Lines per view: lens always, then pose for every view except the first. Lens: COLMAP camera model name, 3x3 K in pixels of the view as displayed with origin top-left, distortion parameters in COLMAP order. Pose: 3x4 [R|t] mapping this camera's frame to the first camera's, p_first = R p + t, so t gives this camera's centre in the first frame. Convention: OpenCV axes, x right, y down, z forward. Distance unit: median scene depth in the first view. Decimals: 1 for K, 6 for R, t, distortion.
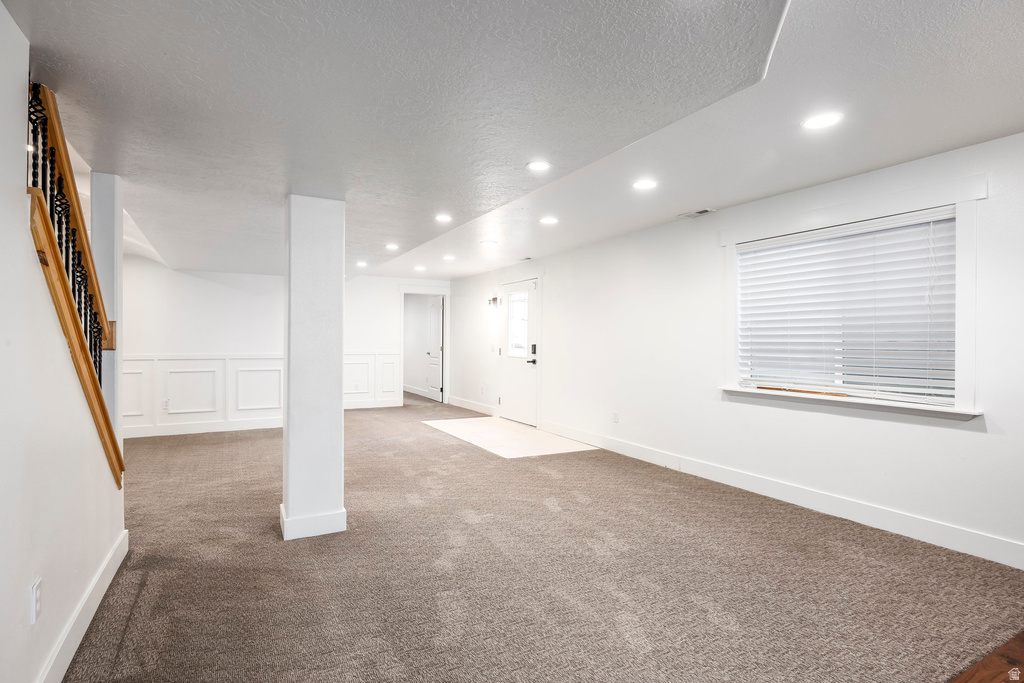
lens RADIAL K [[533.0, 0, 512.0], [0, 533.0, 341.5], [0, 0, 1]] dist [0.002827, 0.000225]
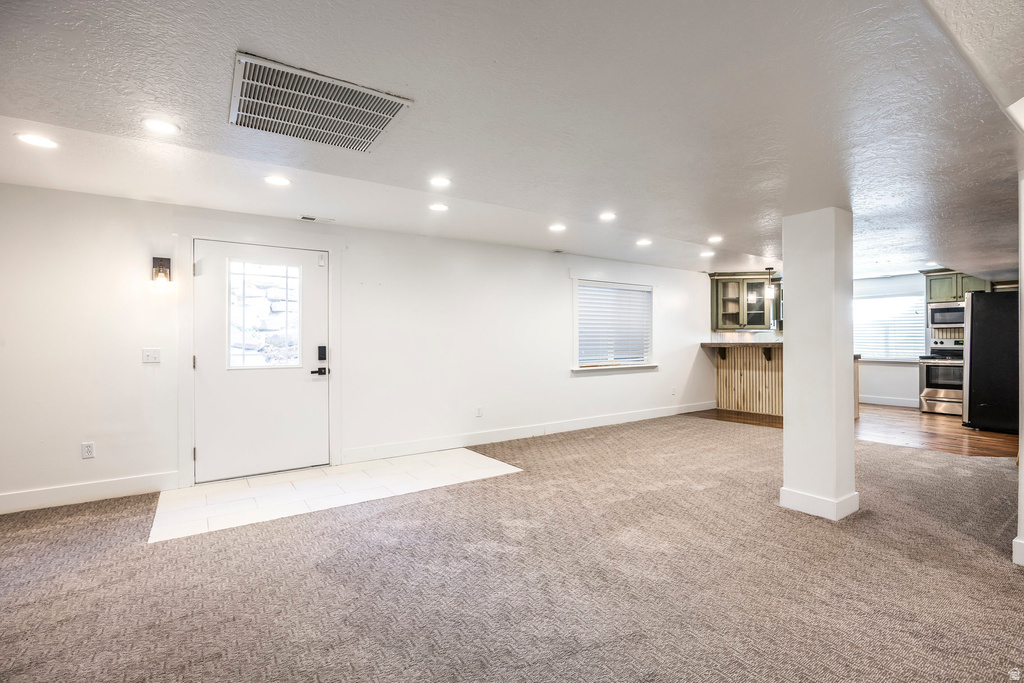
lens RADIAL K [[460.6, 0, 519.3], [0, 460.6, 342.6], [0, 0, 1]] dist [-0.021860, 0.000243]
pose [[-0.102404, -0.006980, 0.994718, -1.039801], [0.008563, 0.999932, 0.007898, -0.004391], [-0.994706, 0.009326, -0.102337, 1.434472]]
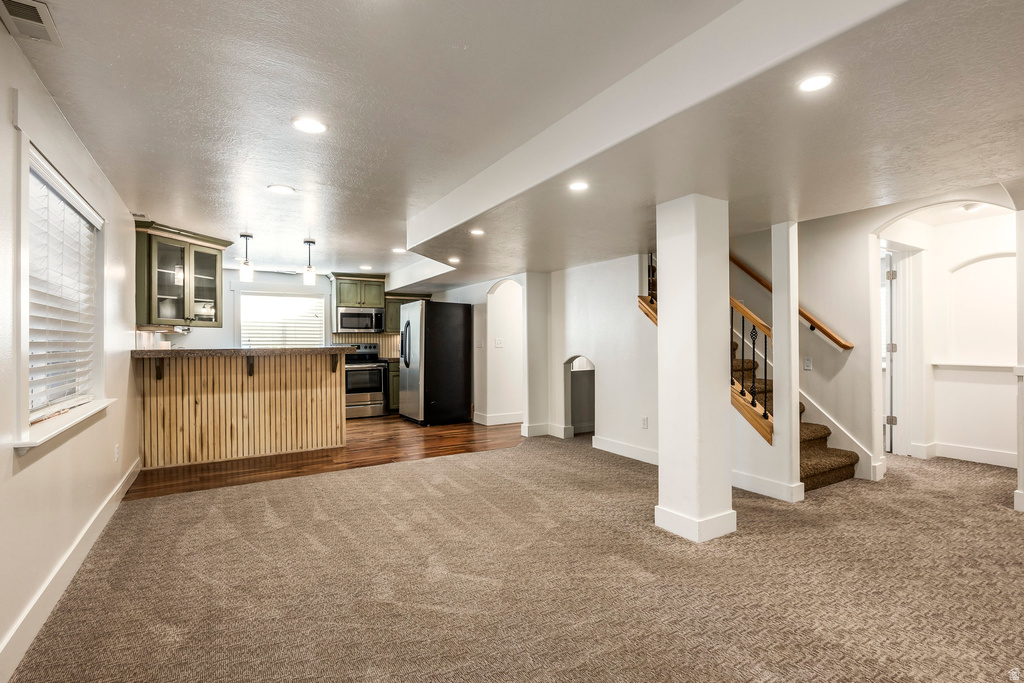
lens RADIAL K [[495.5, 0, 528.6], [0, 495.5, 342.4], [0, 0, 1]] dist [-0.010916, 0.000007]
pose [[-0.998204, 0.001614, -0.059881, -0.008198], [0.001426, 0.999994, 0.003194, -0.000555], [0.059886, 0.003102, -0.998200, 1.596177]]
